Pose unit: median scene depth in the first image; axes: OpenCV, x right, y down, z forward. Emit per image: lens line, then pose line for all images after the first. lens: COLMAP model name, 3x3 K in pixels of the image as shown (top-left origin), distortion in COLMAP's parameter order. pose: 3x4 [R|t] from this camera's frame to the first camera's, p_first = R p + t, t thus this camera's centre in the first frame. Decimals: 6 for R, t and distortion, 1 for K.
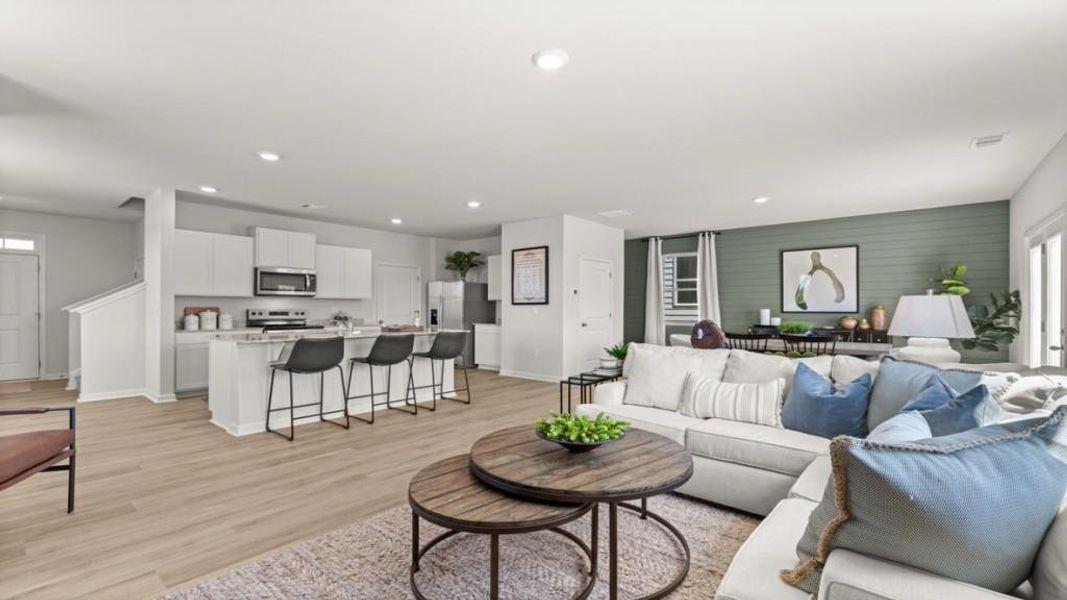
lens RADIAL K [[463.7, 0, 531.8], [0, 463.7, 308.6], [0, 0, 1]] dist [-0.004705, 0.001899]
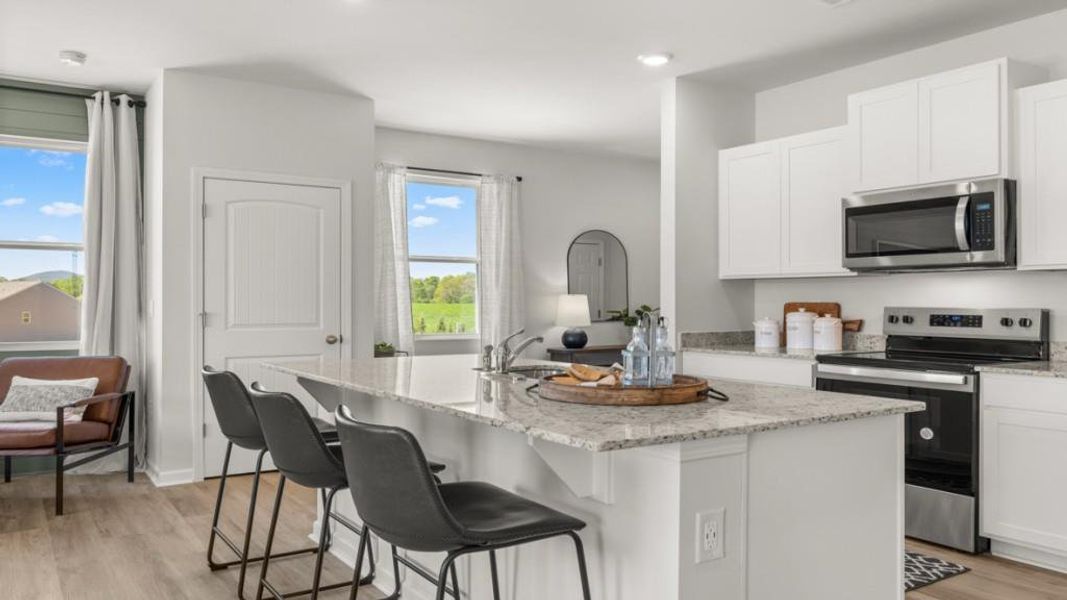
lens RADIAL K [[809.2, 0, 532.0], [0, 809.2, 299.7], [0, 0, 1]] dist [-0.003101, -0.001095]
pose [[-0.283779, -0.005755, -0.958873, 0.118292], [-0.004125, 0.999980, -0.004780, -0.000695], [0.958881, 0.002599, -0.283797, 0.882598]]
